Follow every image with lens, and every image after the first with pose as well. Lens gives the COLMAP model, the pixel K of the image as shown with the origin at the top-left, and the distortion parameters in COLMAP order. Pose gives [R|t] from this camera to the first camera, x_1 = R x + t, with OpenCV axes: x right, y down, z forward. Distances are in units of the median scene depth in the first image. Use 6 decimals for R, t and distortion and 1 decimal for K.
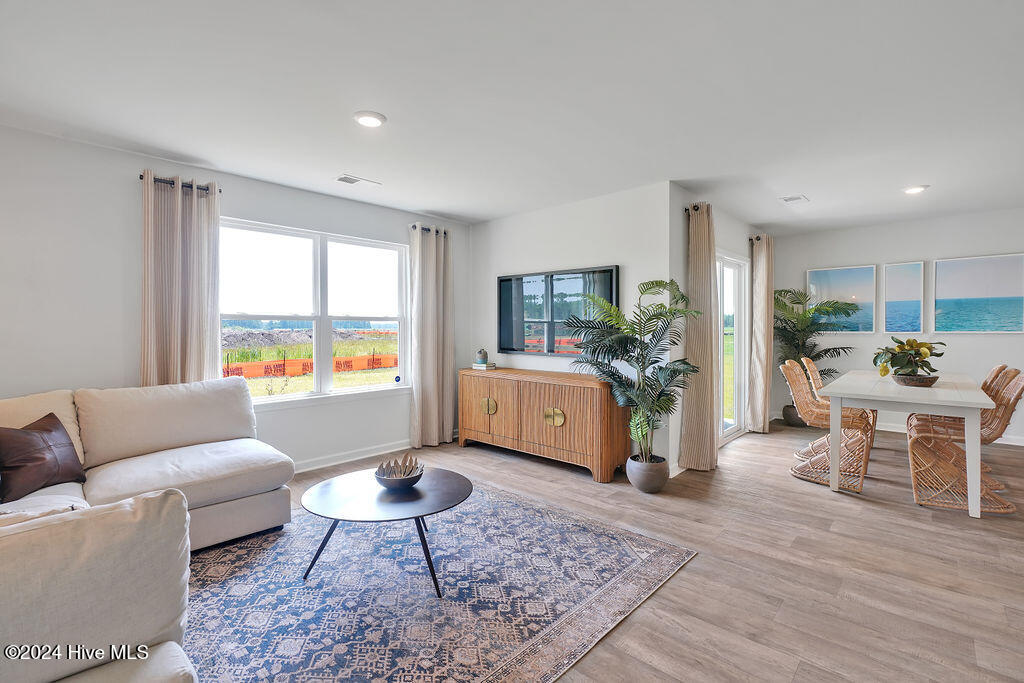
lens RADIAL K [[469.0, 0, 509.8], [0, 469.0, 329.0], [0, 0, 1]] dist [-0.010337, 0.000747]
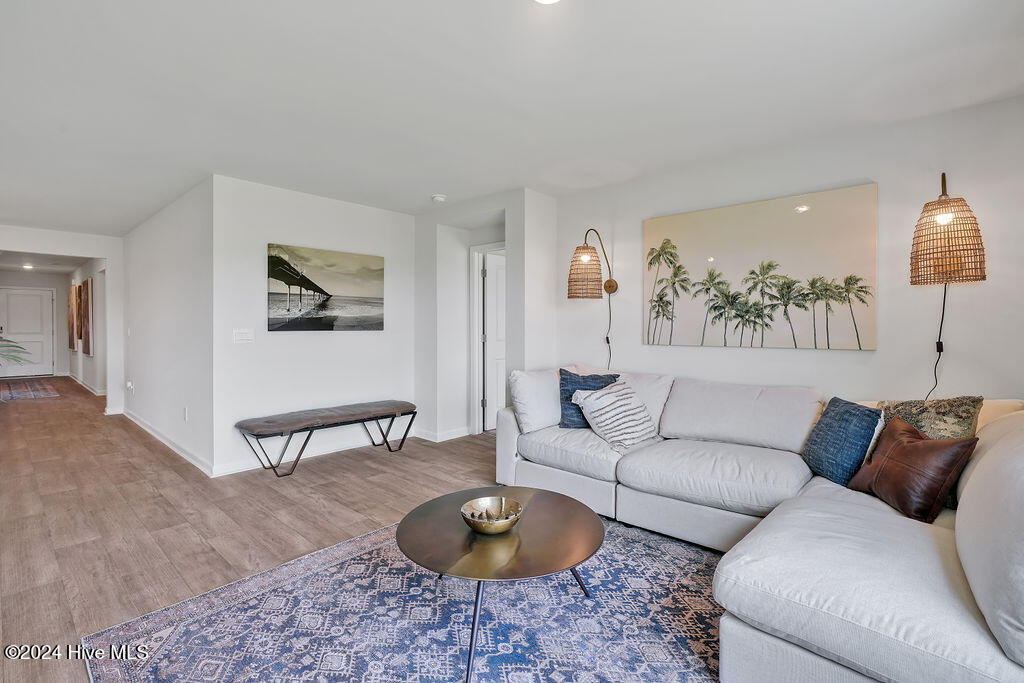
lens RADIAL K [[469.9, 0, 515.5], [0, 469.9, 339.1], [0, 0, 1]] dist [-0.009631, 0.001353]
pose [[-0.999714, 0.004757, -0.023417, -0.273580], [0.004099, 0.999598, 0.028055, 0.002548], [0.023541, 0.027951, -0.999332, 1.875270]]
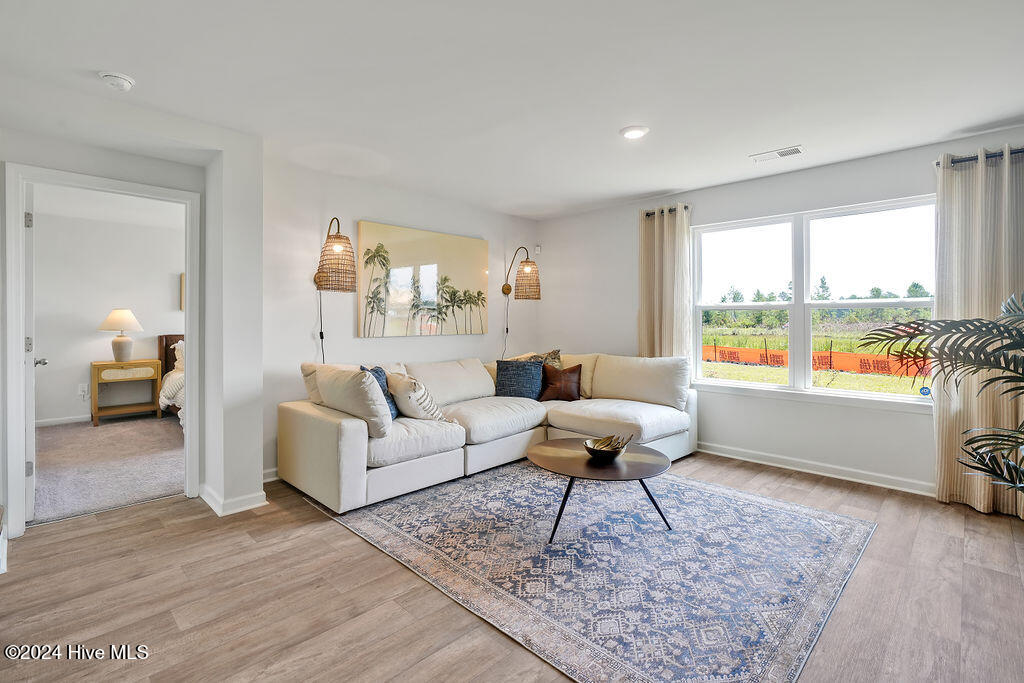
lens RADIAL K [[469.0, 0, 509.8], [0, 469.0, 329.0], [0, 0, 1]] dist [-0.010337, 0.000747]
pose [[-0.026522, 0.024316, -0.999352, 0.952521], [-0.000592, 0.999704, 0.024340, -0.004919], [0.999648, 0.001237, -0.026500, 0.848780]]
